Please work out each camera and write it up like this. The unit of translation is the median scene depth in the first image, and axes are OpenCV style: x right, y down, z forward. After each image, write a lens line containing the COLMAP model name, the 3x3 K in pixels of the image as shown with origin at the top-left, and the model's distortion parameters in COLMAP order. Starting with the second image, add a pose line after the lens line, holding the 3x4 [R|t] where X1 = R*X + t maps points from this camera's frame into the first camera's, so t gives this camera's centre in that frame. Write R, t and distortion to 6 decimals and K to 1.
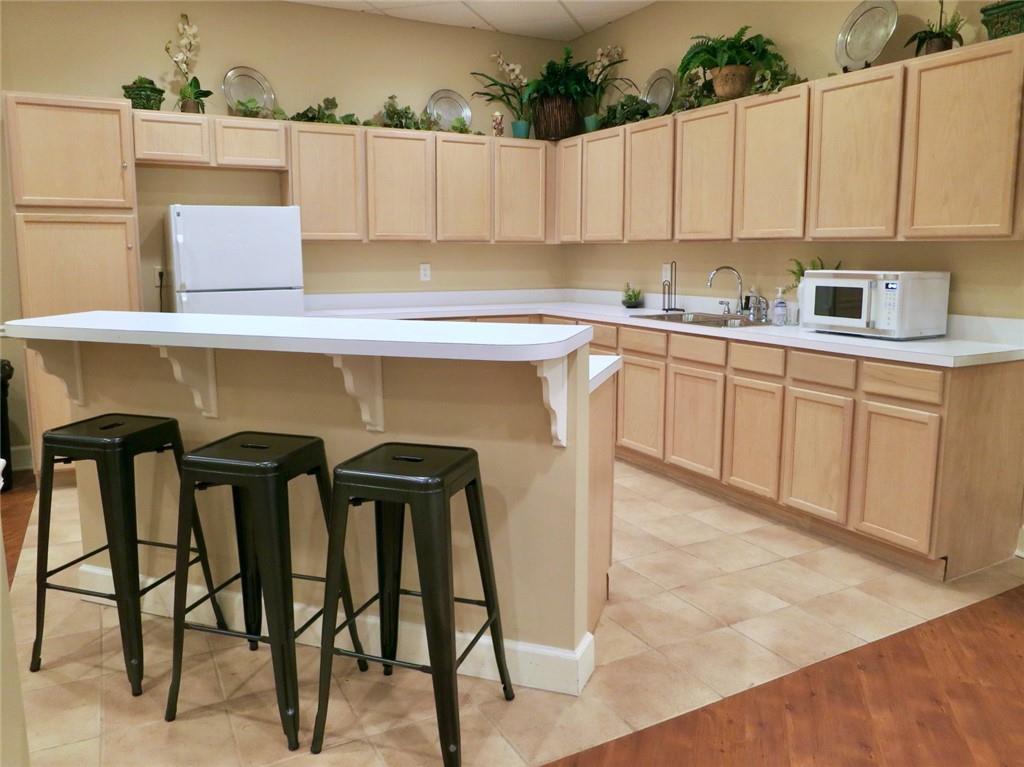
lens RADIAL K [[756.6, 0, 512.7], [0, 756.6, 378.6], [0, 0, 1]] dist [-0.037191, 0.010863]
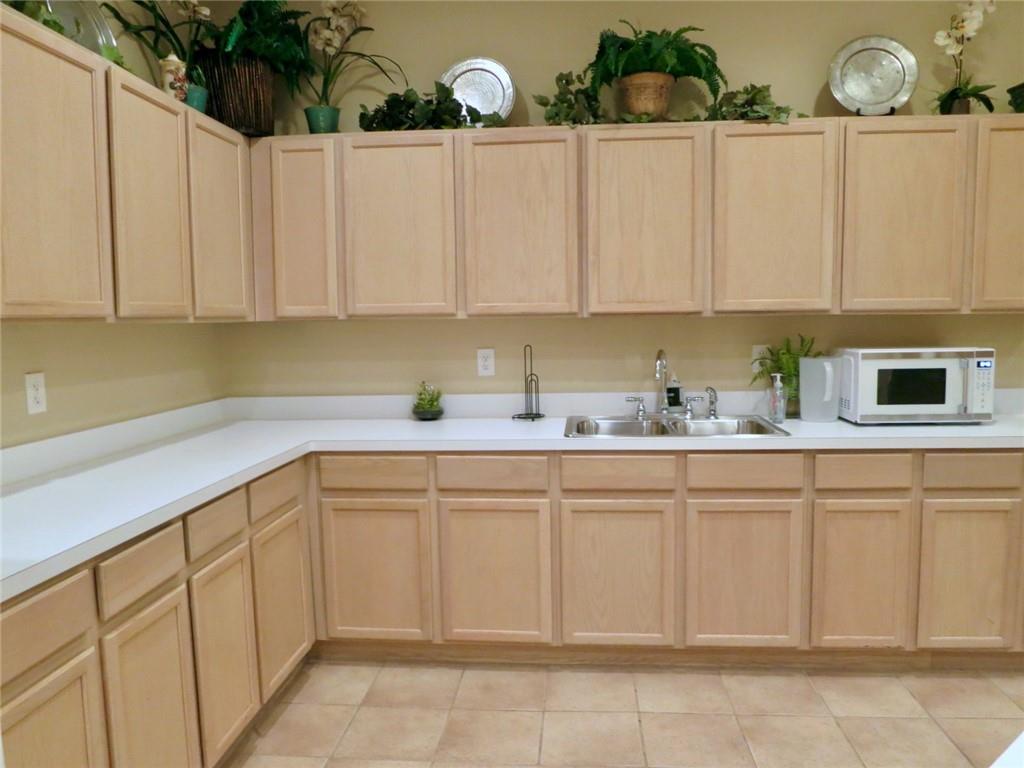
lens RADIAL K [[756.6, 0, 512.5], [0, 756.6, 387.1], [0, 0, 1]] dist [-0.037191, 0.010863]
pose [[0.547449, -0.083818, 0.832631, -0.442594], [0.151476, 0.988461, -0.000089, -0.148767], [-0.823015, 0.126173, 0.553829, 0.798073]]
